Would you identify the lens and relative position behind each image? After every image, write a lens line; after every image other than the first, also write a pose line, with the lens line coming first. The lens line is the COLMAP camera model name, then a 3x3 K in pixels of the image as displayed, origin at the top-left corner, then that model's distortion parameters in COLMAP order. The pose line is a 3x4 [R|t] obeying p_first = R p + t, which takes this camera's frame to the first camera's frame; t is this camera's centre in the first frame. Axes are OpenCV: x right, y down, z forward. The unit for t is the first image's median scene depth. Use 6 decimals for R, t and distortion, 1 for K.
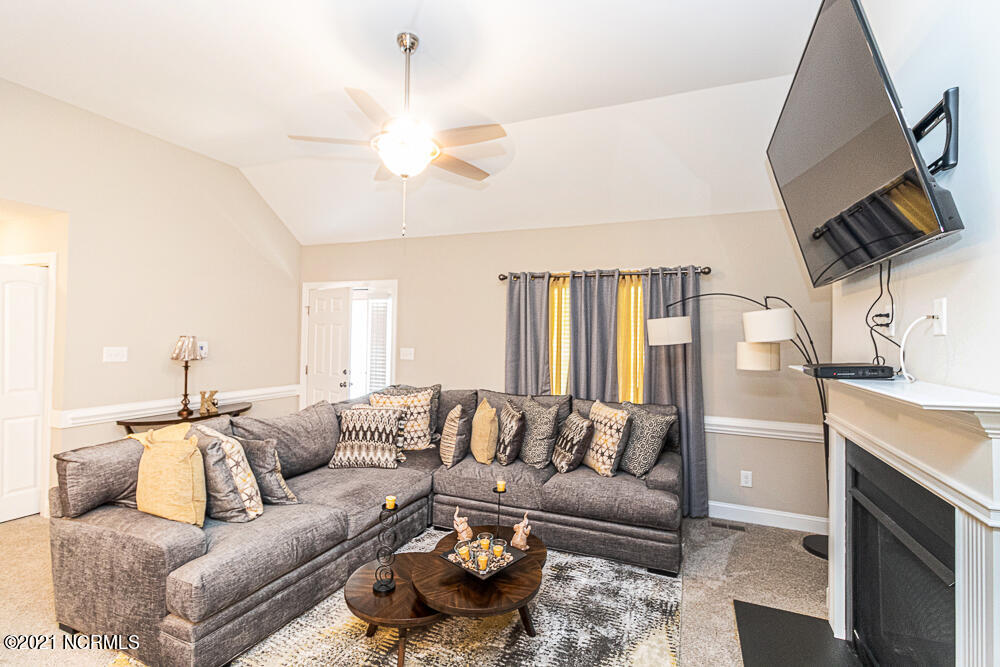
lens RADIAL K [[457.1, 0, 503.0], [0, 457.1, 332.6], [0, 0, 1]] dist [0.002045, -0.000093]
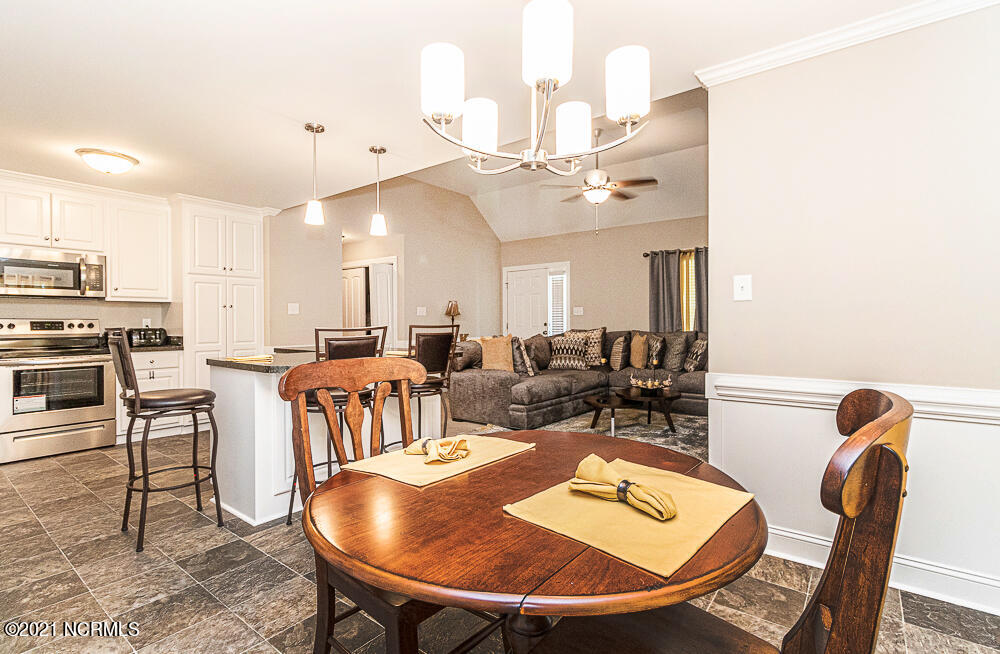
lens RADIAL K [[465.3, 0, 506.1], [0, 465.3, 326.3], [0, 0, 1]] dist [-0.002087, 0.000296]
pose [[0.966278, -0.022911, -0.256481, -0.072068], [0.027351, 0.999531, 0.013759, 0.096522], [0.256045, -0.020310, 0.966451, -0.717656]]
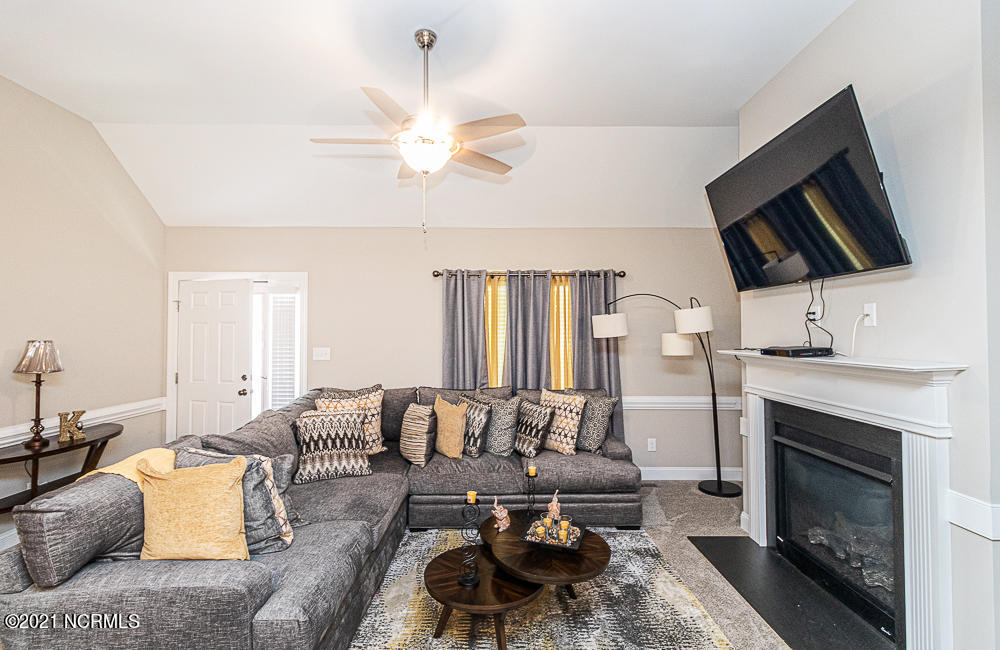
lens RADIAL K [[465.3, 0, 499.1], [0, 465.3, 324.9], [0, 0, 1]] dist [-0.002087, 0.000296]
pose [[0.920772, -0.013422, 0.389871, -0.346530], [0.015040, 0.999886, -0.001098, -0.006911], [-0.389812, 0.006875, 0.920869, 0.008907]]
